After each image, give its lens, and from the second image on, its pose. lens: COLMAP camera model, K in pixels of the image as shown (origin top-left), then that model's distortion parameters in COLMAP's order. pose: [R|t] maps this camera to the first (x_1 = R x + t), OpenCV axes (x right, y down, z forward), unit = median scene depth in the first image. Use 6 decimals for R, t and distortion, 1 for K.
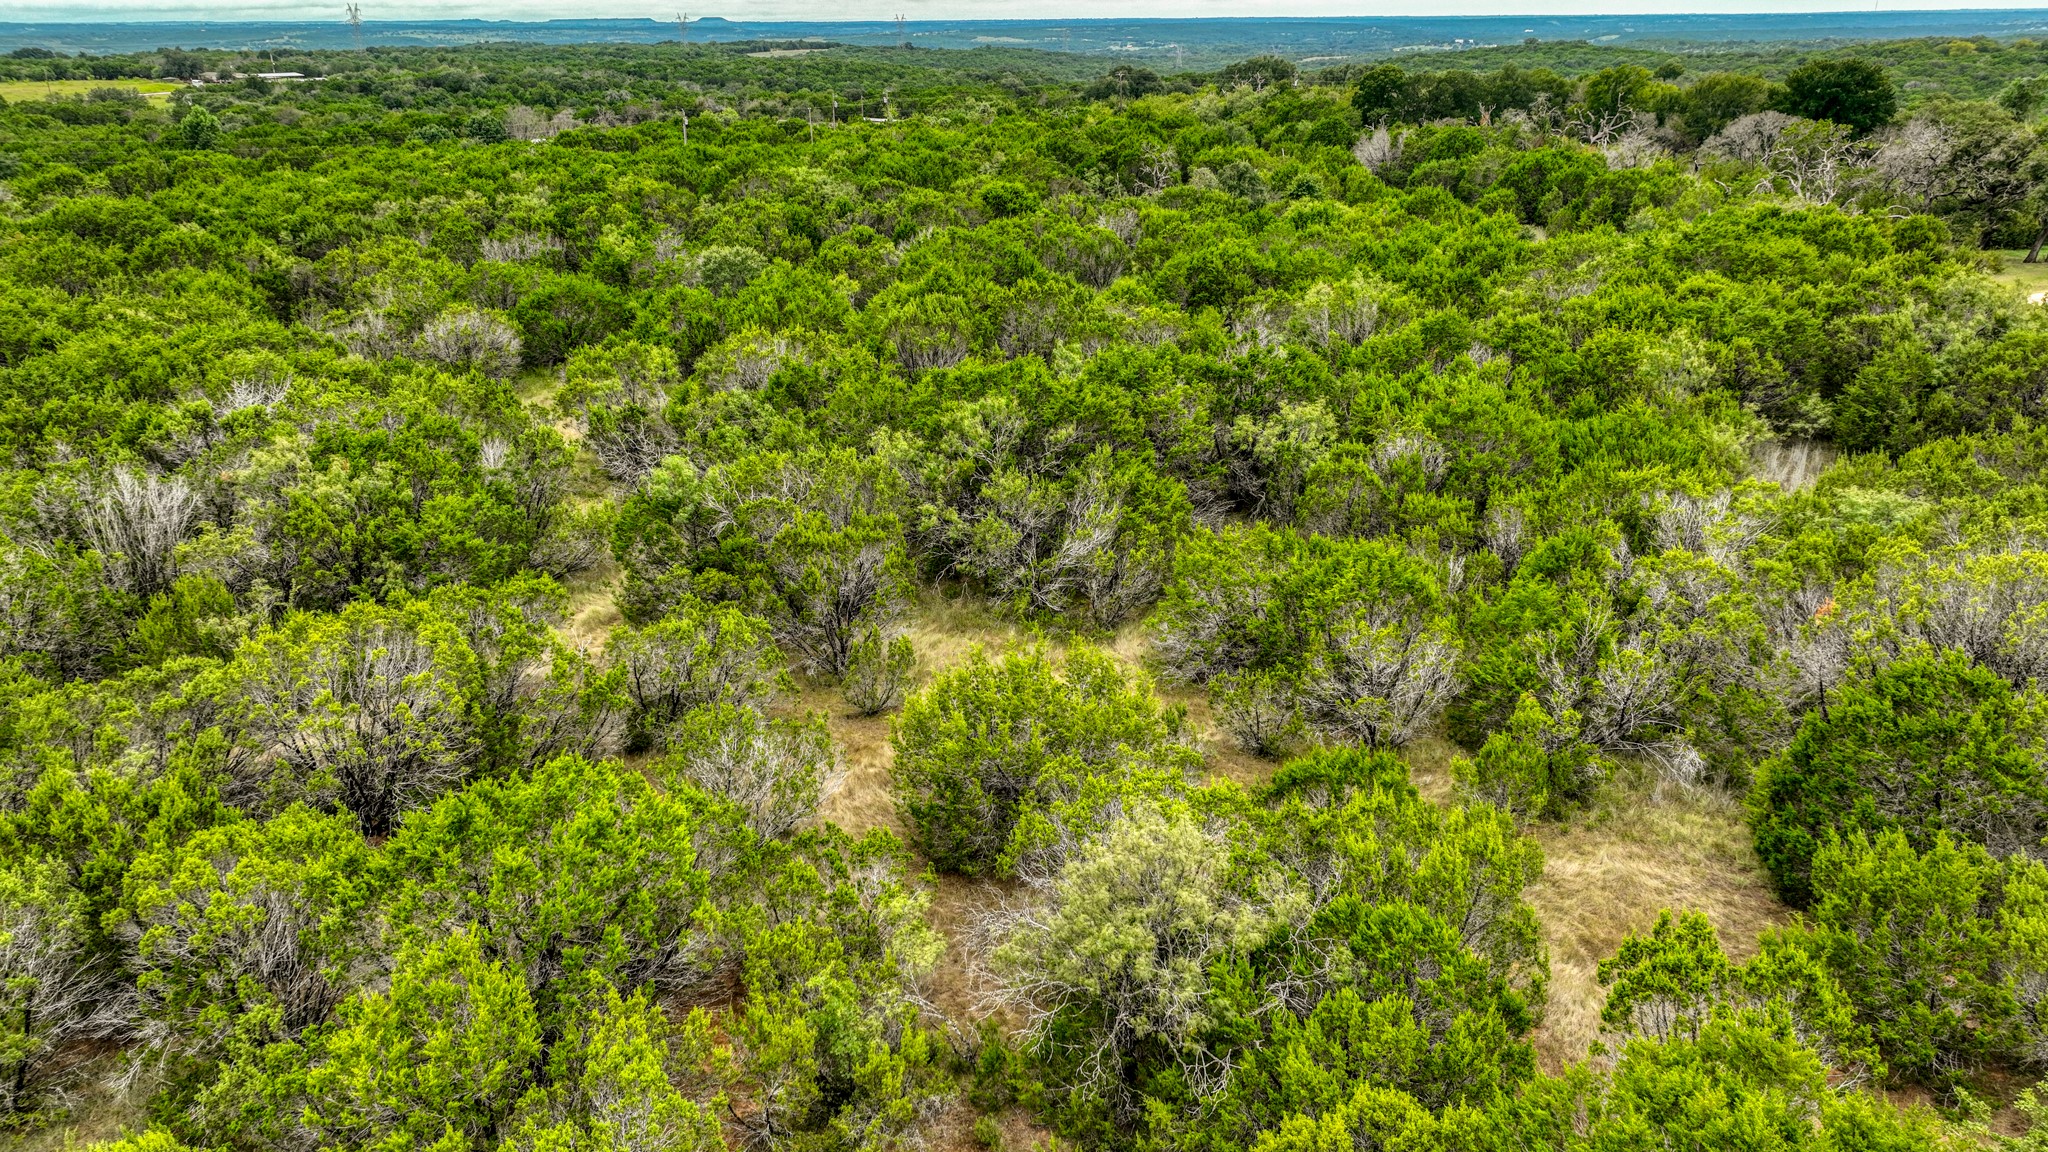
lens RADIAL K [[1460.9, 0, 1028.4], [0, 1460.9, 578.5], [0, 0, 1]] dist [-0.001739, 0.020415]
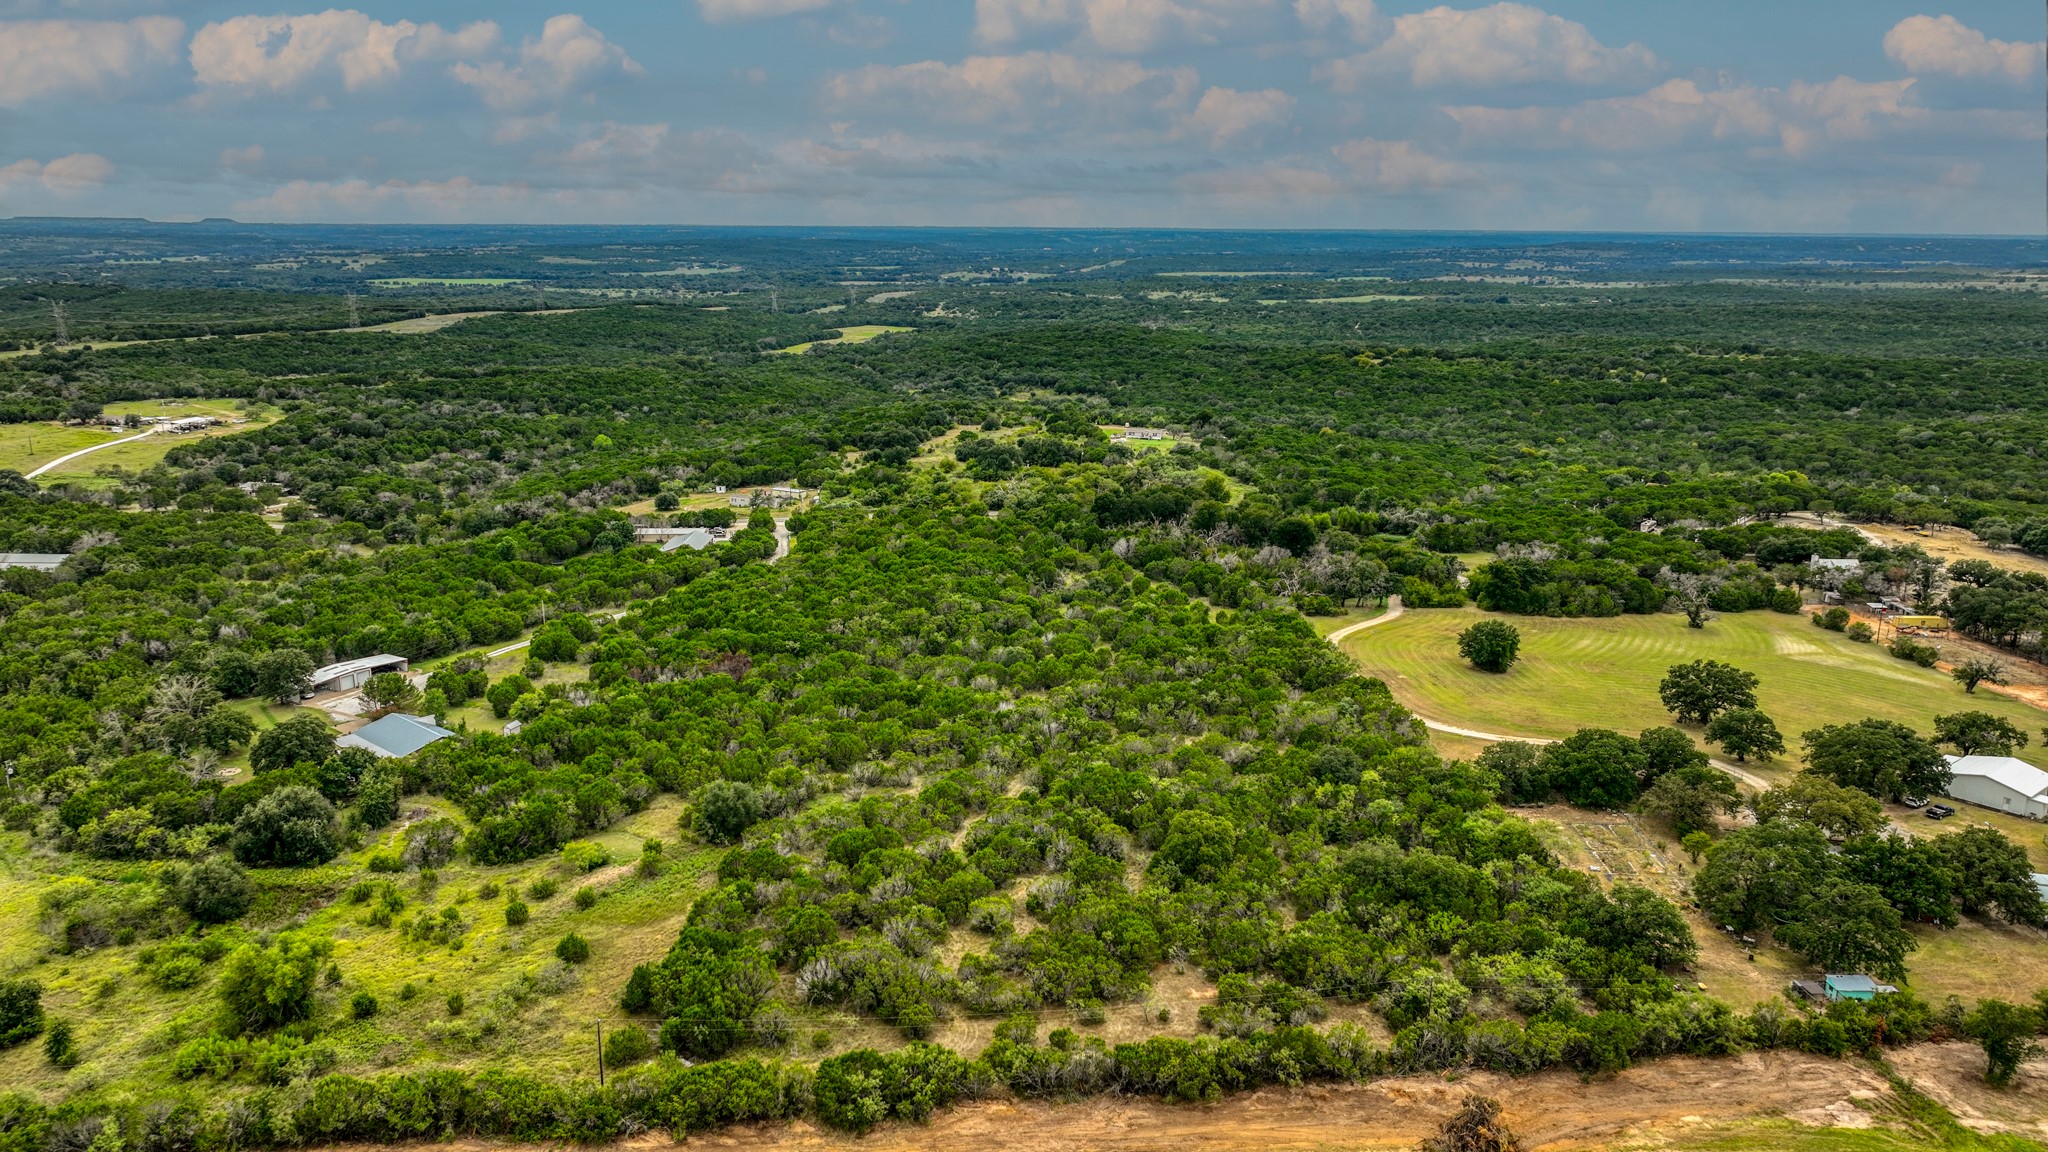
lens RADIAL K [[1460.9, 0, 1026.2], [0, 1460.9, 576.4], [0, 0, 1]] dist [-0.001739, 0.020415]
pose [[0.954420, -0.053884, 0.293562, -0.884397], [0.090925, 0.989309, -0.114023, 0.005295], [-0.284279, 0.135518, 0.949116, -1.735412]]
